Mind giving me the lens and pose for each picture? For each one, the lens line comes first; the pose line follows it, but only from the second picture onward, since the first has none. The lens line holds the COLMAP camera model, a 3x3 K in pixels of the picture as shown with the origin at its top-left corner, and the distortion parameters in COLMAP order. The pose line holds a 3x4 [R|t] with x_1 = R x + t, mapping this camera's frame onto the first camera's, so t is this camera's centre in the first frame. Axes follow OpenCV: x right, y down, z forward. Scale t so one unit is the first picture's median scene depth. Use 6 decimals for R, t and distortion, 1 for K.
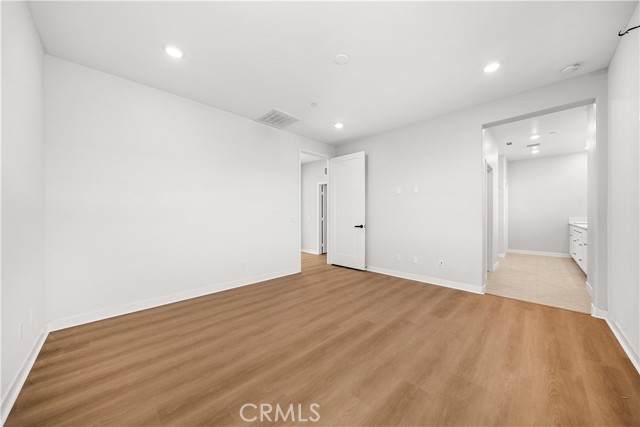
lens RADIAL K [[218.2, 0, 322.6], [0, 218.2, 212.7], [0, 0, 1]] dist [-0.008374, -0.000040]
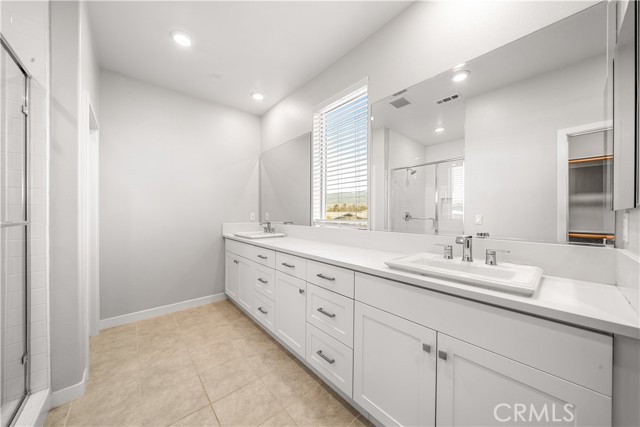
lens RADIAL K [[218.2, 0, 323.5], [0, 218.2, 214.3], [0, 0, 1]] dist [-0.008374, -0.000040]
pose [[0.042150, -0.007518, 0.999083, 1.433296], [0.003700, 0.999966, 0.007368, -0.018190], [-0.999104, 0.003386, 0.042177, 1.709968]]
